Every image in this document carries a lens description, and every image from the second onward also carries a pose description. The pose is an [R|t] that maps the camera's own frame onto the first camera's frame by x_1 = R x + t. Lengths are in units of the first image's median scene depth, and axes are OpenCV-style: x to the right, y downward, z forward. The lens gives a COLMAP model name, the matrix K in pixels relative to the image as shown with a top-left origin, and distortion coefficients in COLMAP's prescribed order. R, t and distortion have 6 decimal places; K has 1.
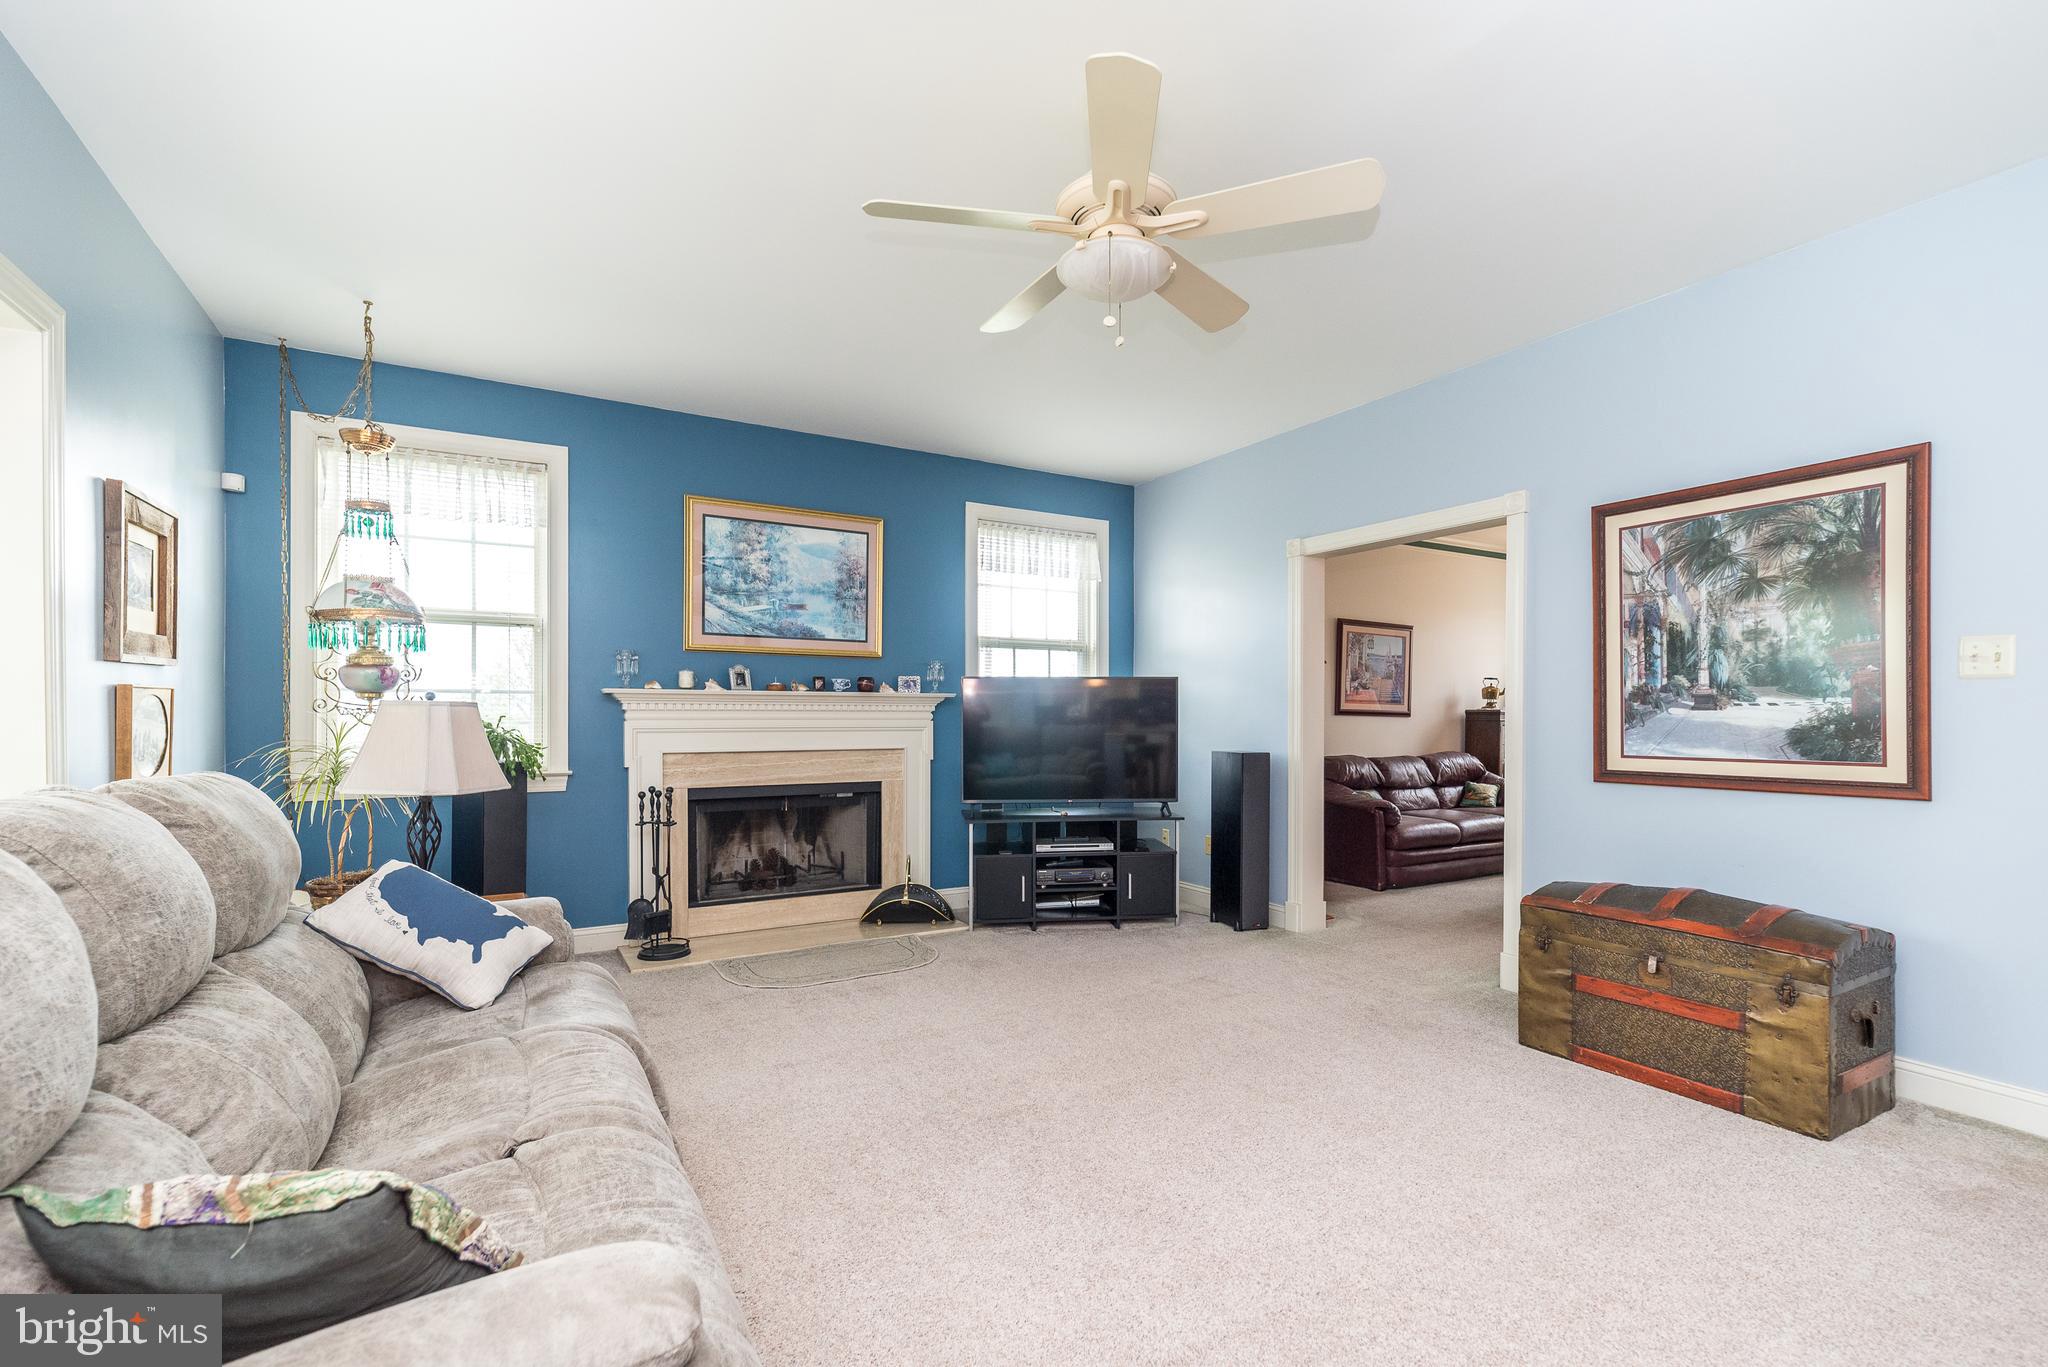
lens RADIAL K [[897.0, 0, 1041.8], [0, 897.0, 723.0], [0, 0, 1]] dist [0.007814, -0.000062]
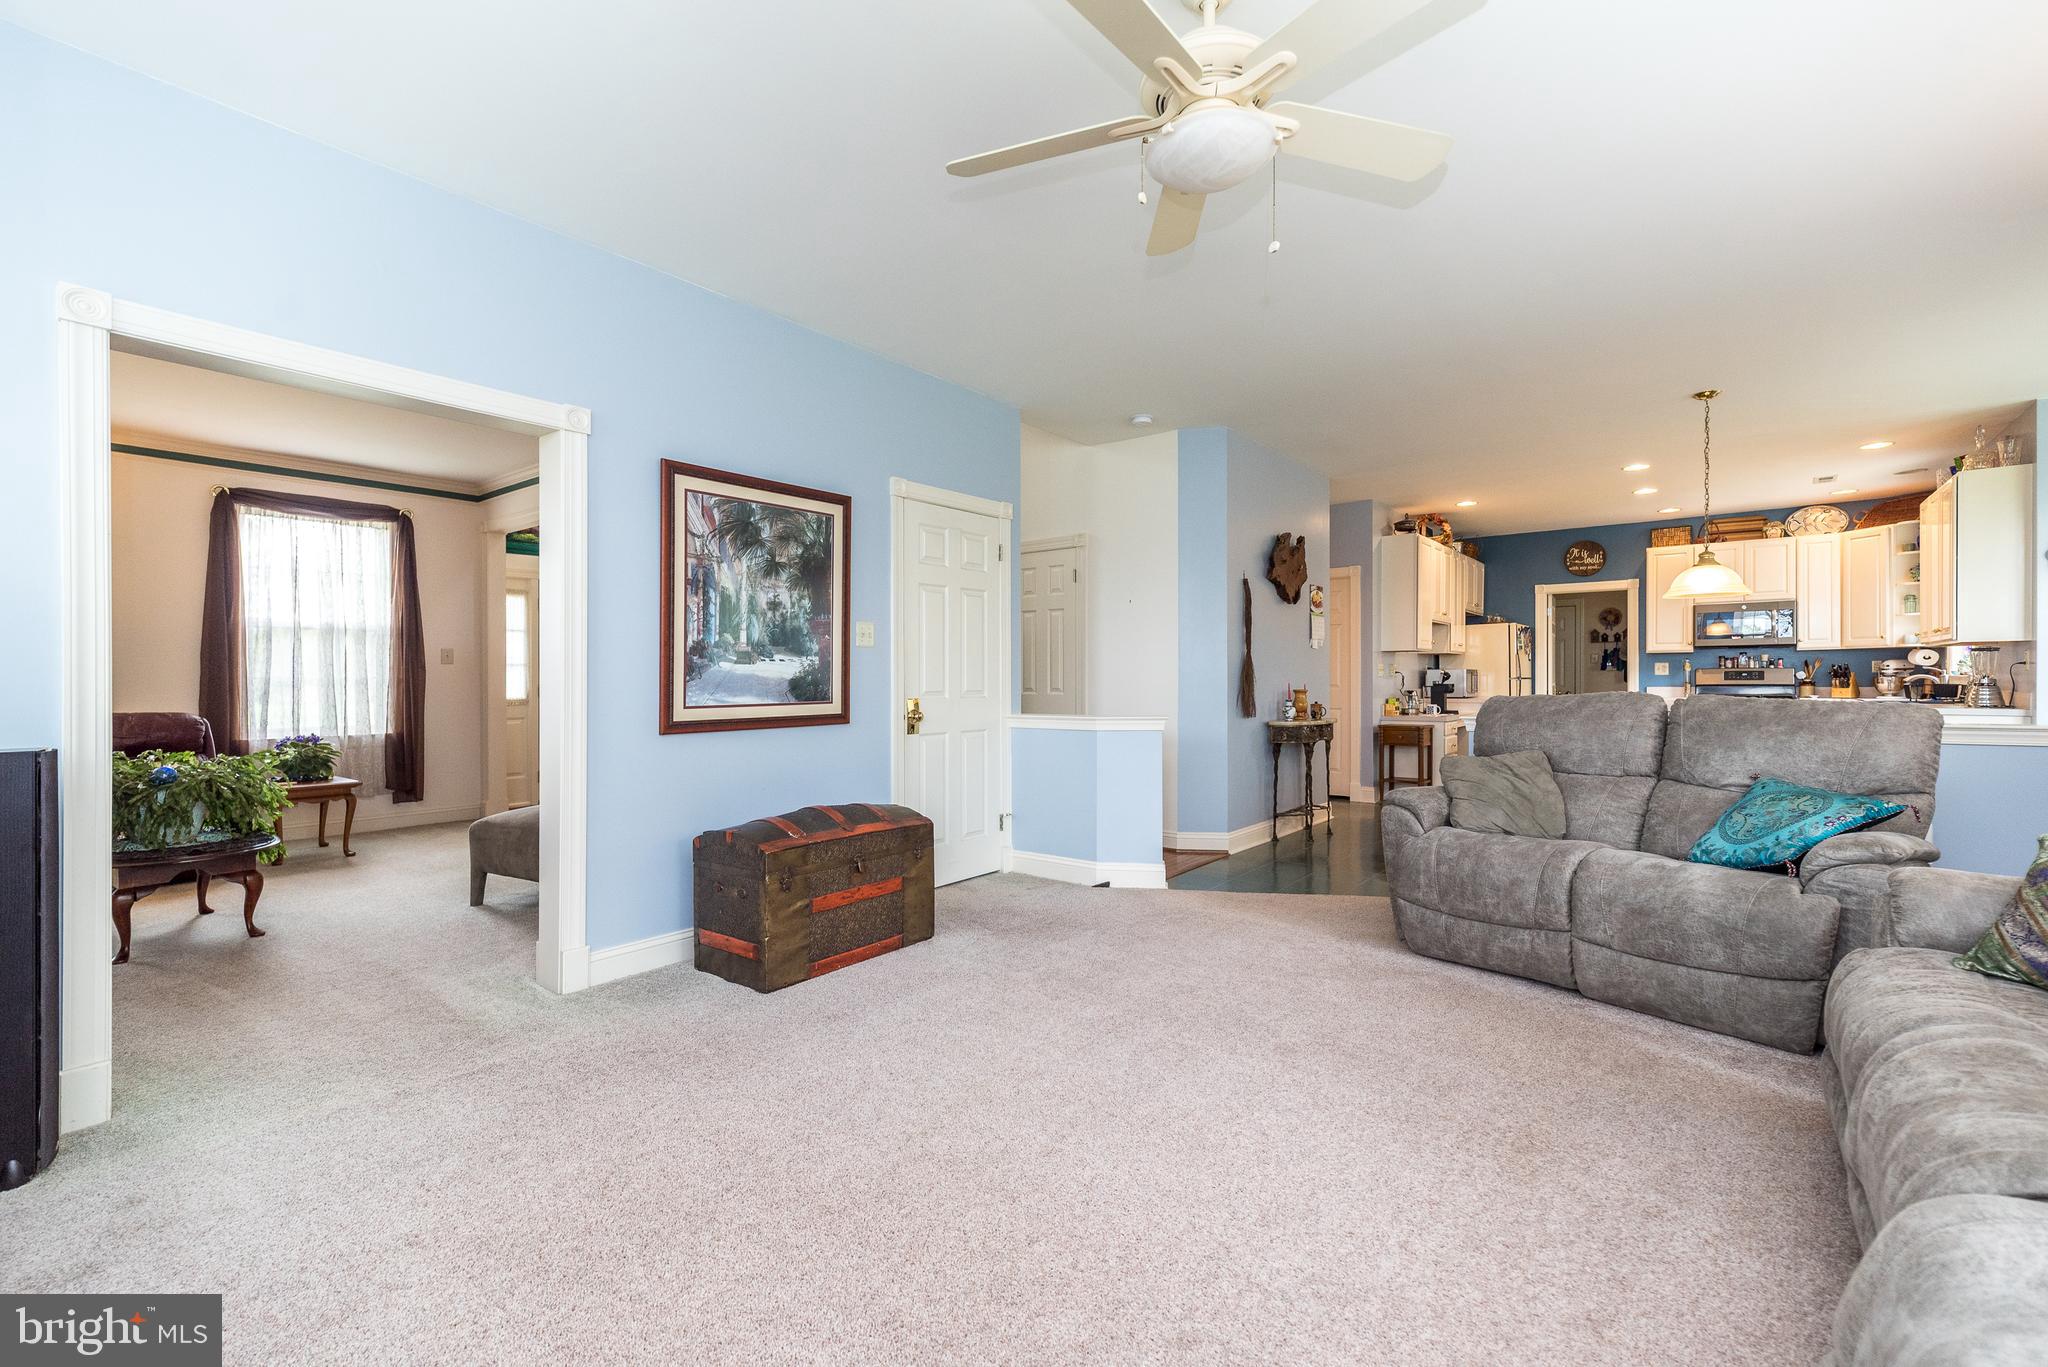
lens RADIAL K [[897.0, 0, 1018.6], [0, 897.0, 679.6], [0, 0, 1]] dist [0.007814, -0.000062]
pose [[-0.346190, 0.002002, 0.938162, -0.325982], [0.012289, 0.999922, 0.002401, 0.004933], [-0.938084, 0.012360, -0.346187, 0.697127]]
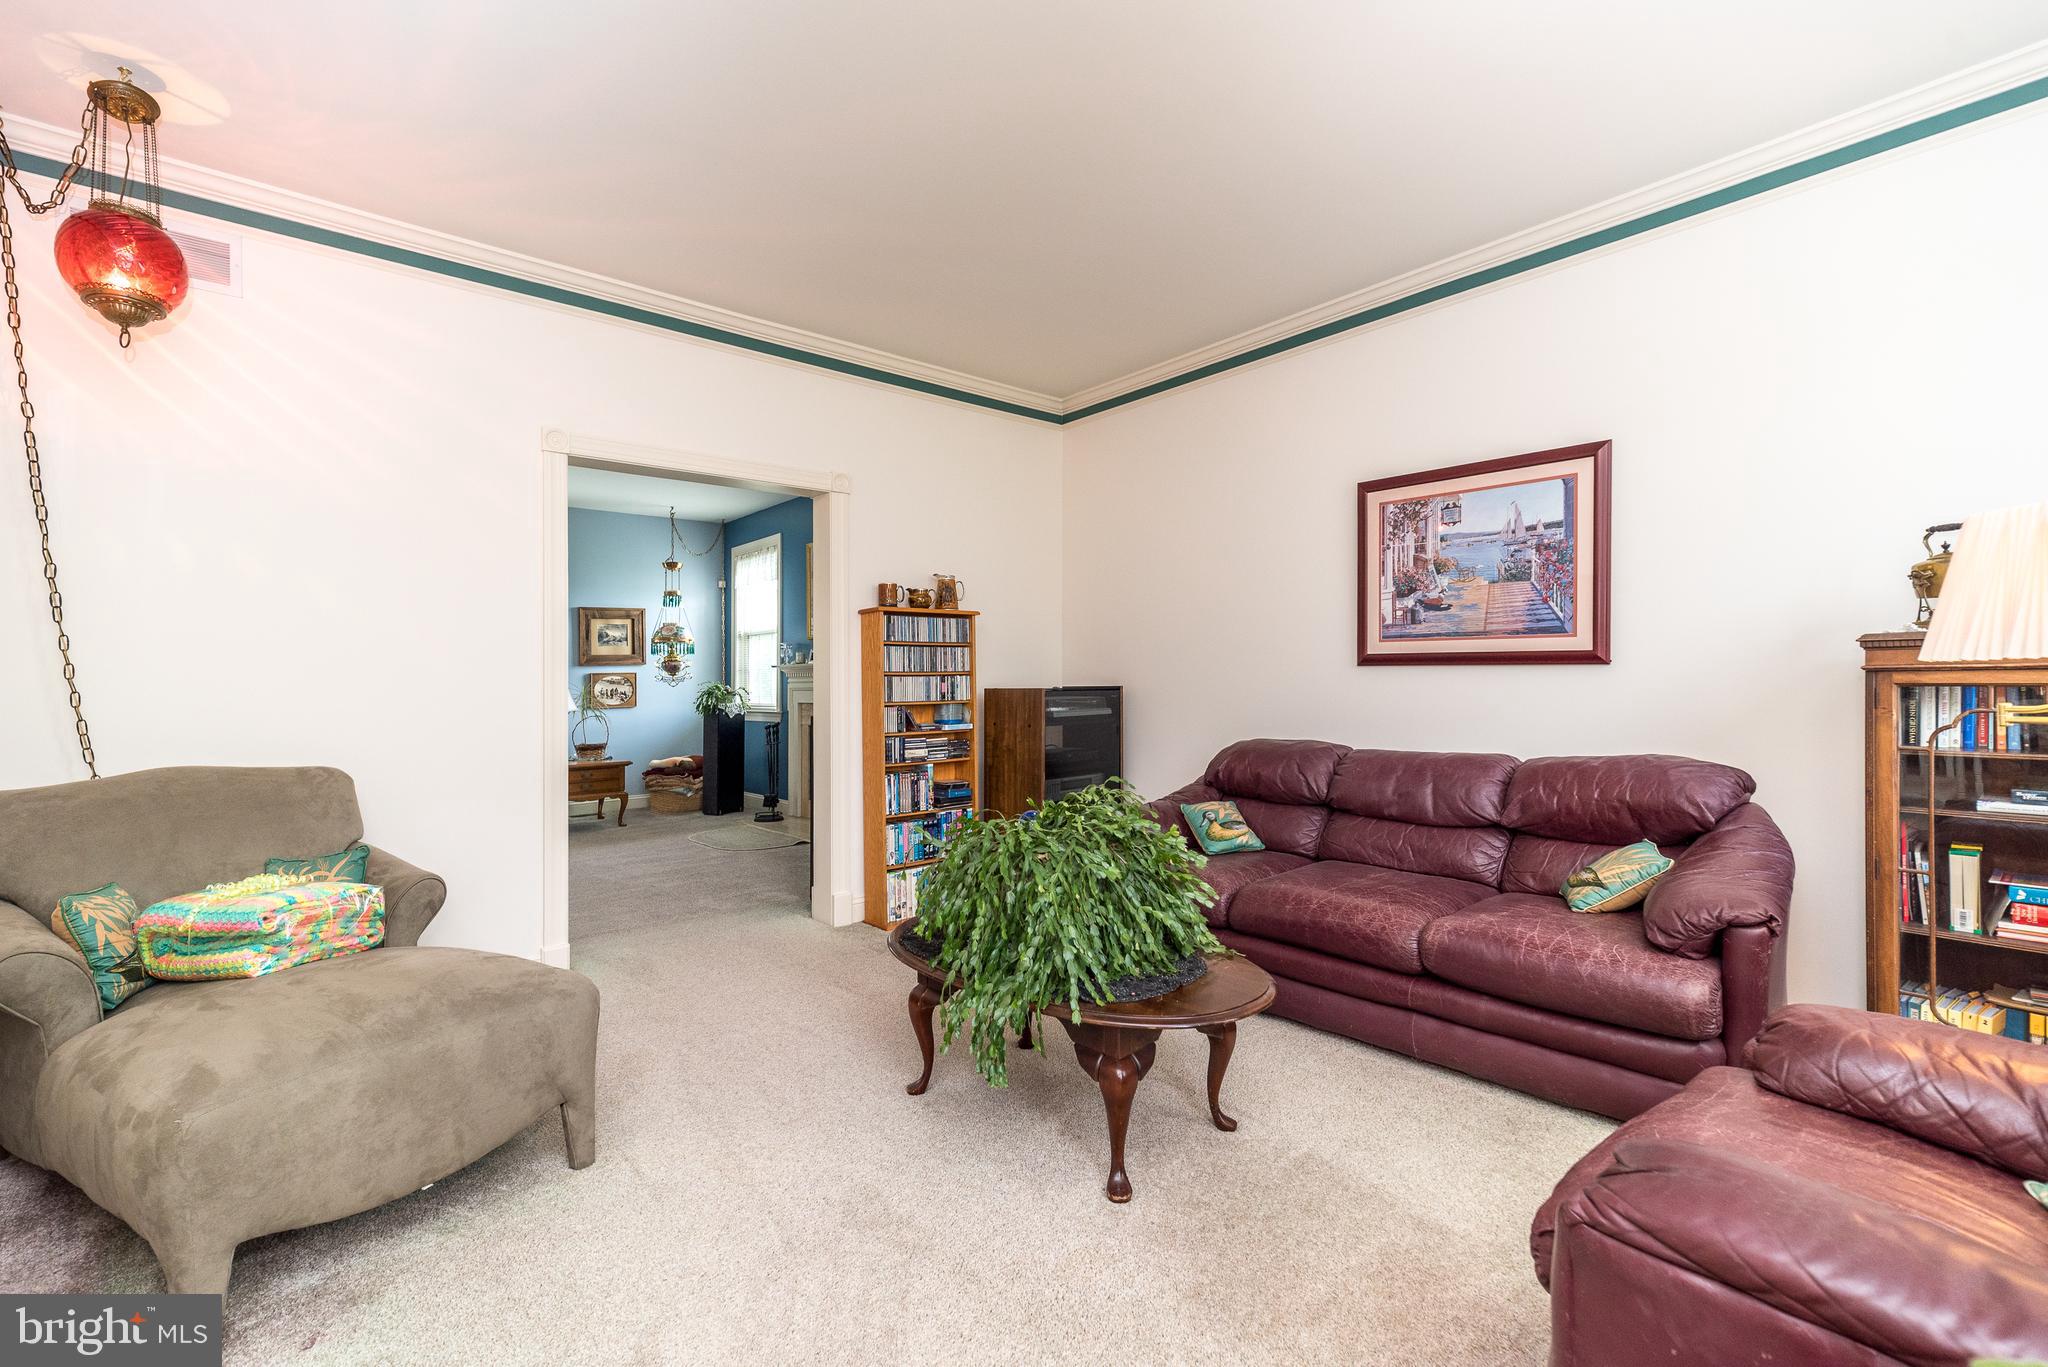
lens RADIAL K [[897.0, 0, 1021.3], [0, 897.0, 678.9], [0, 0, 1]] dist [0.007814, -0.000062]
pose [[0.161651, -0.005150, -0.986835, 1.185021], [0.004639, 0.999979, -0.004459, -0.000215], [0.986837, -0.003857, 0.161671, 1.040171]]
